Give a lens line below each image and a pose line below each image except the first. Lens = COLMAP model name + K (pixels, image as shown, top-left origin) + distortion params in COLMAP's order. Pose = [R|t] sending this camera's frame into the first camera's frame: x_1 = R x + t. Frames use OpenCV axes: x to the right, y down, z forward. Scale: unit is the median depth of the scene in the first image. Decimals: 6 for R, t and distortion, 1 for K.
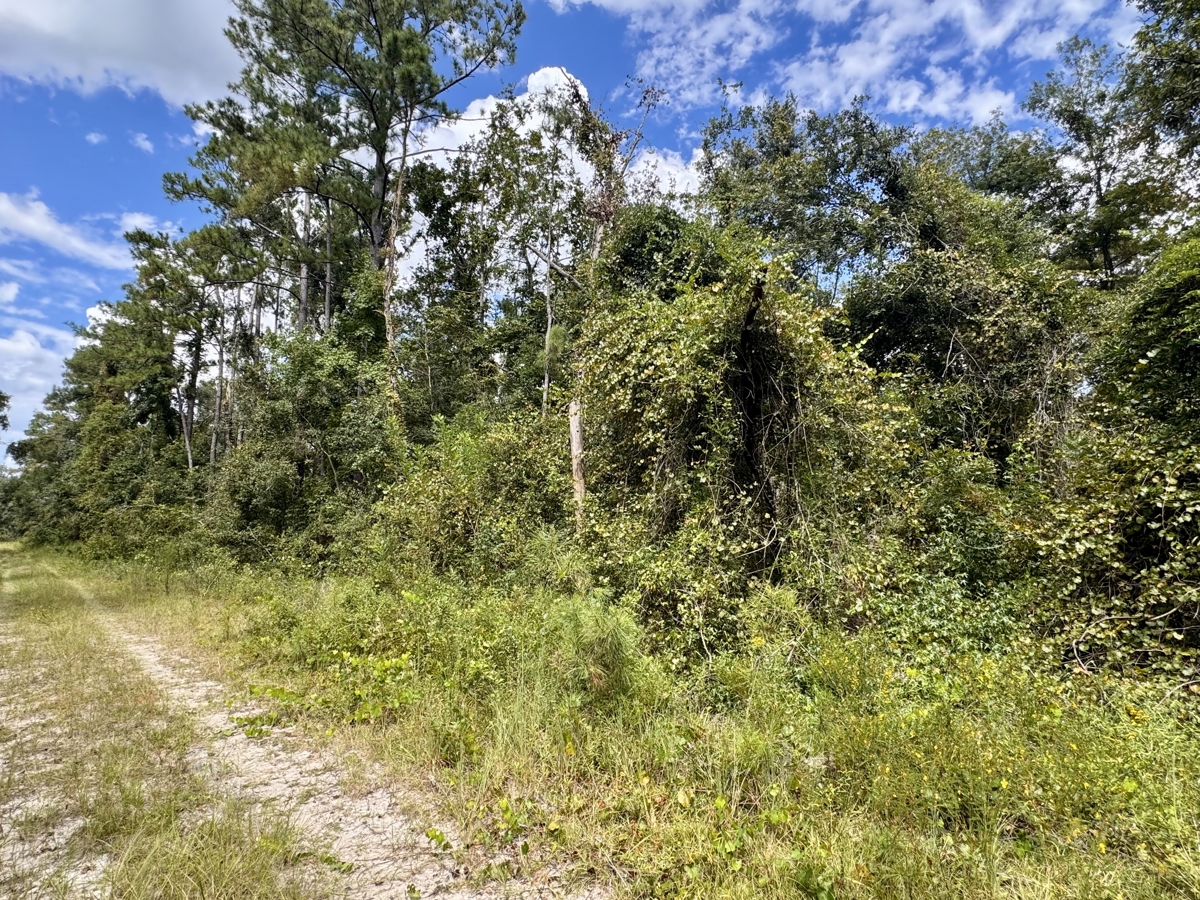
lens RADIAL K [[623.0, 0, 601.8], [0, 623.0, 444.0], [0, 0, 1]] dist [-0.000080, -0.000833]
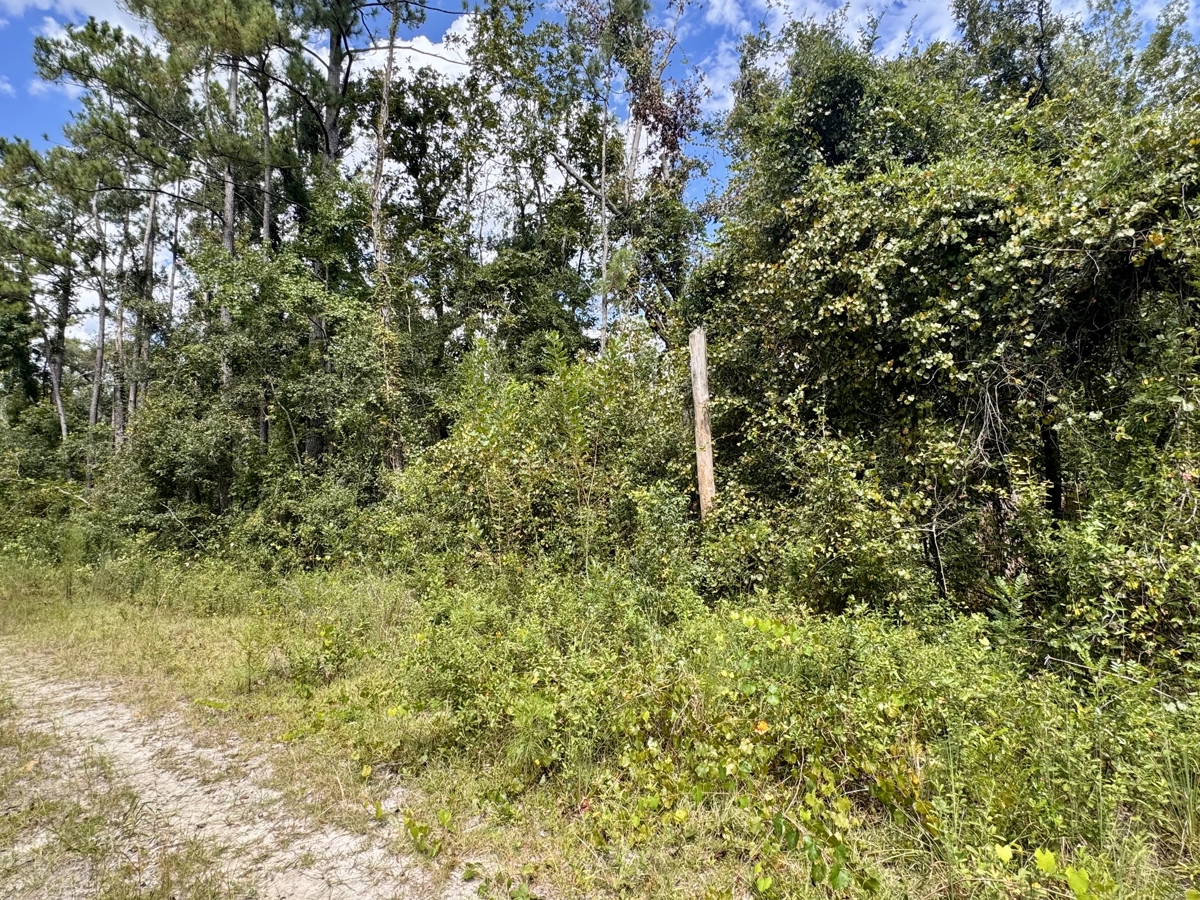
lens RADIAL K [[624.2, 0, 595.7], [0, 624.2, 445.7], [0, 0, 1]] dist [-0.002447, -0.000442]
pose [[0.988383, 0.000170, 0.151983, -0.151583], [-0.005640, 0.999352, 0.035562, 0.024212], [-0.151878, -0.036006, 0.987743, 0.144040]]
